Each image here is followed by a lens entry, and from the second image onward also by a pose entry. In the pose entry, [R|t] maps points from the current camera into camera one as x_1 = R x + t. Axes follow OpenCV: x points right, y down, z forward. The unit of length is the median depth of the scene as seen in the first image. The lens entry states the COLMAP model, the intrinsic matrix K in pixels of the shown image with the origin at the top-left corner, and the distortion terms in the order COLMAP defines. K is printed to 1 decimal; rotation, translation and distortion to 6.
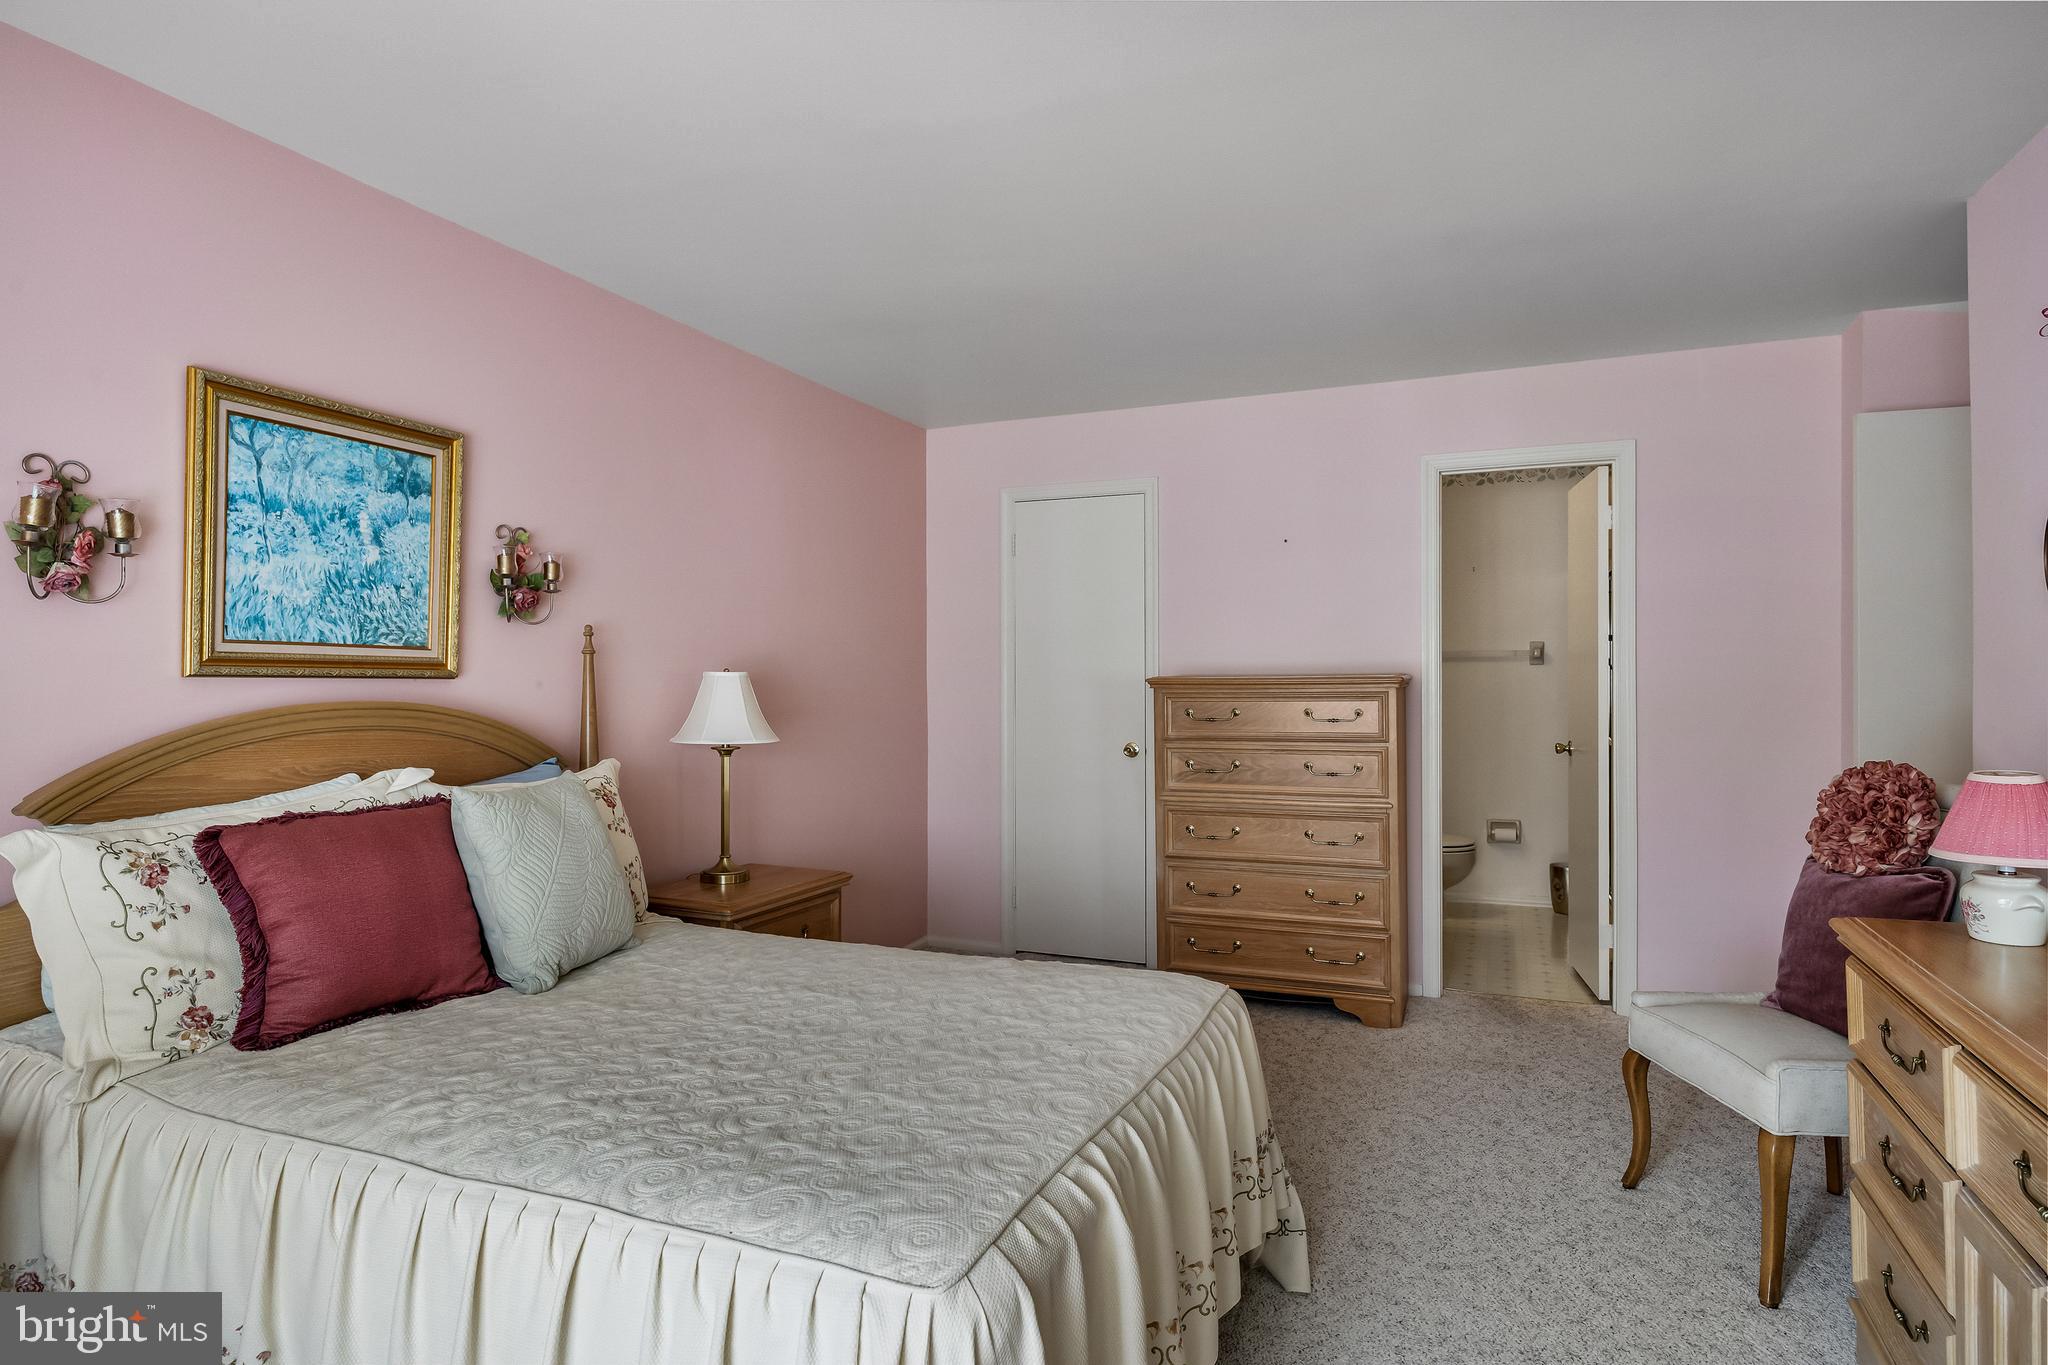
lens RADIAL K [[1116.1, 0, 1024.0], [0, 1116.1, 682.5], [0, 0, 1]] dist [-0.000732, 0.000367]
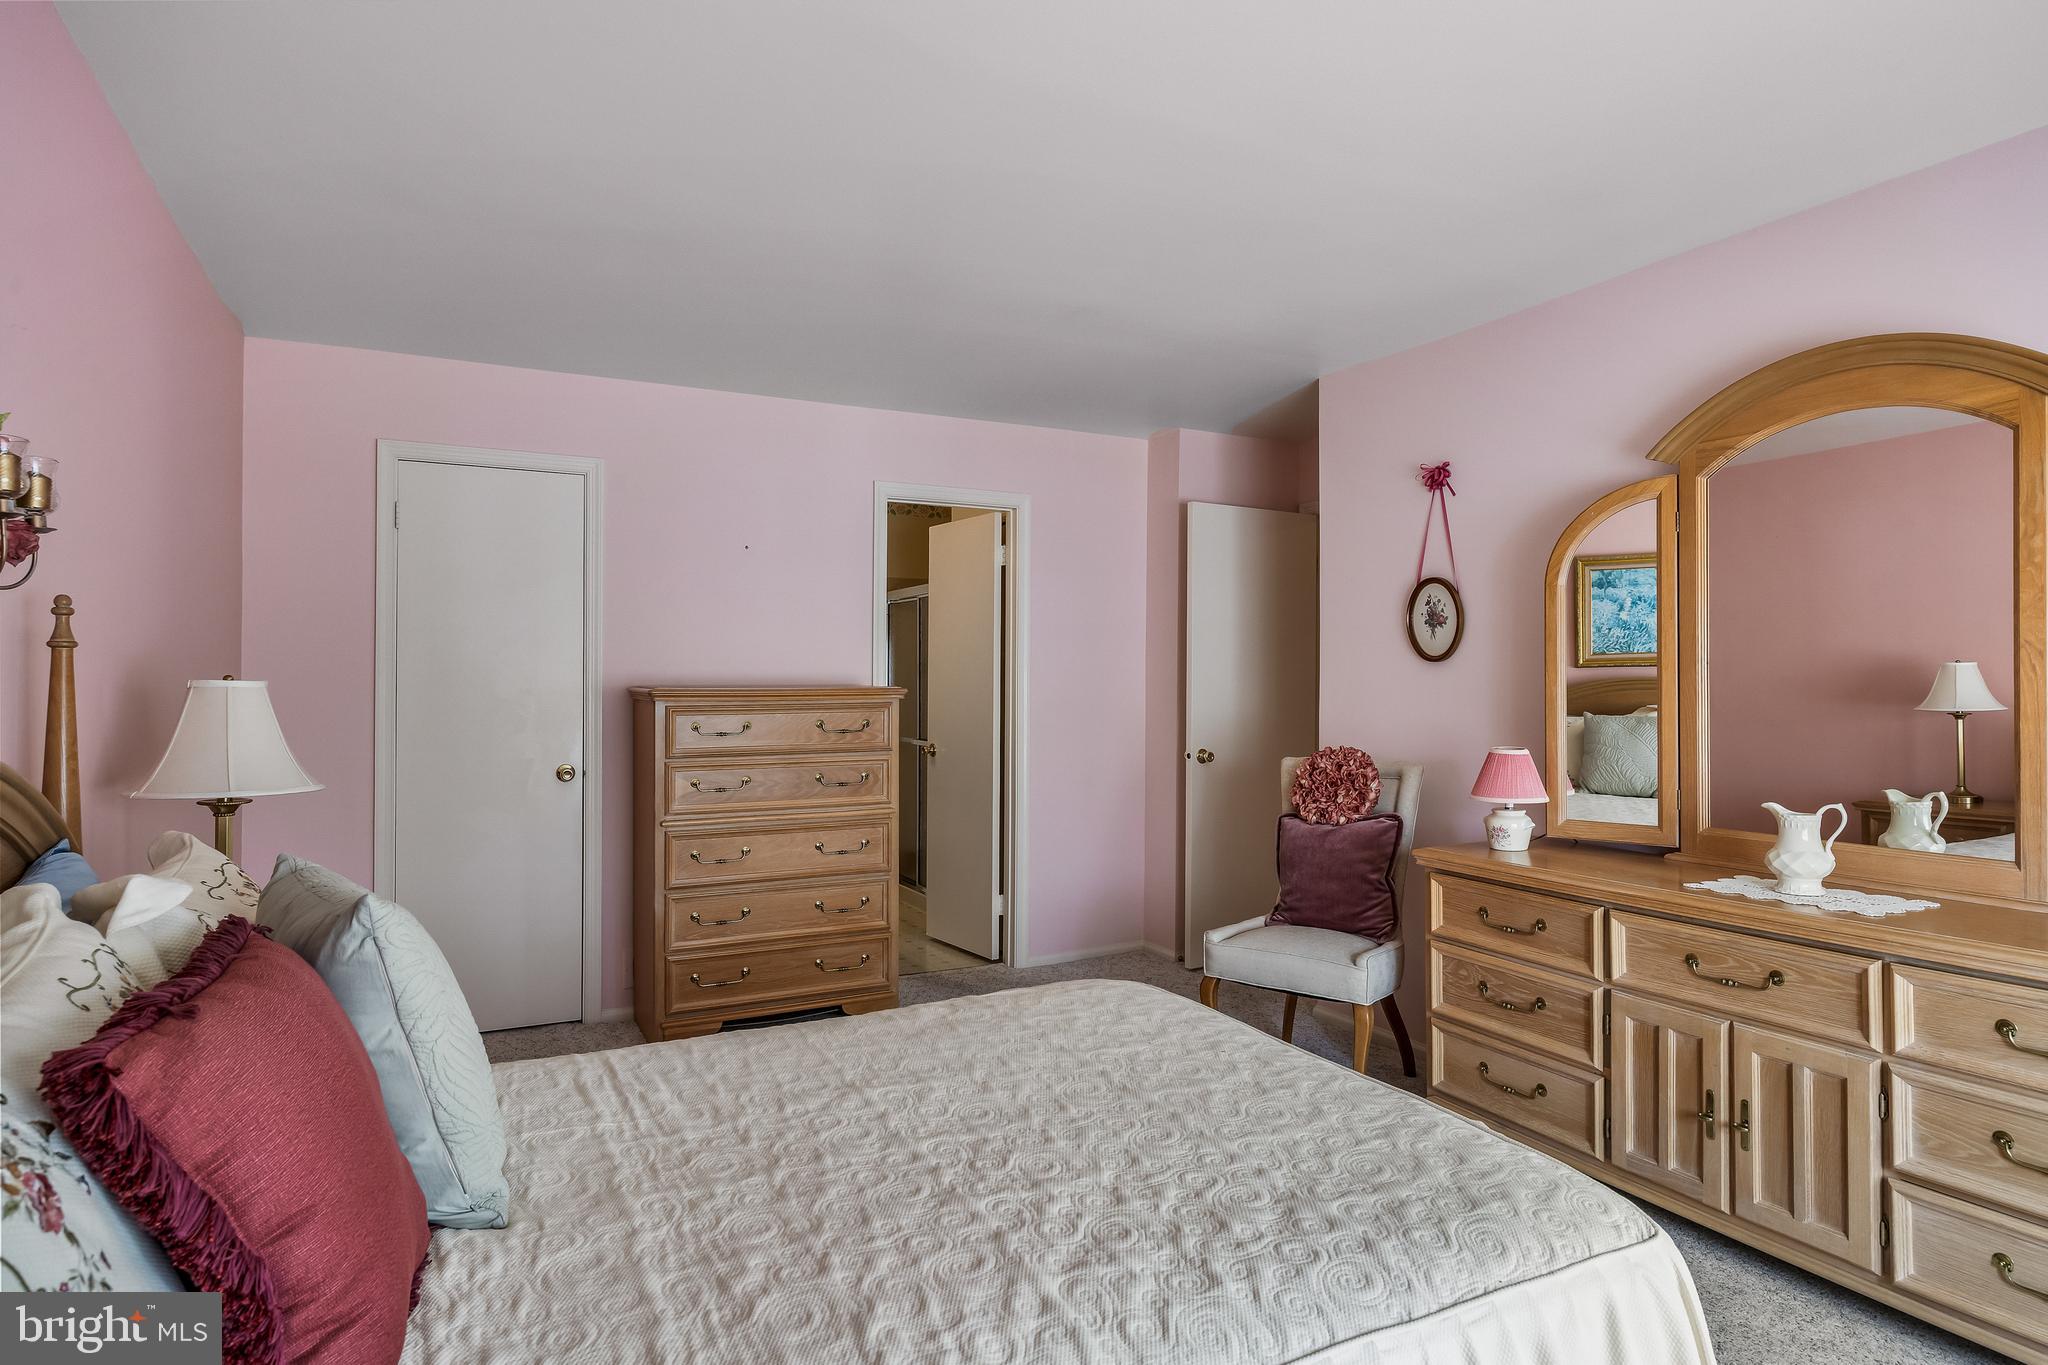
lens RADIAL K [[1116.1, 0, 1024.0], [0, 1116.1, 682.5], [0, 0, 1]] dist [-0.000732, 0.000367]
pose [[0.642107, 0.004531, 0.766602, -0.459608], [0.000810, 0.999978, -0.006589, -0.003871], [-0.766615, 0.004852, 0.642089, 0.256034]]
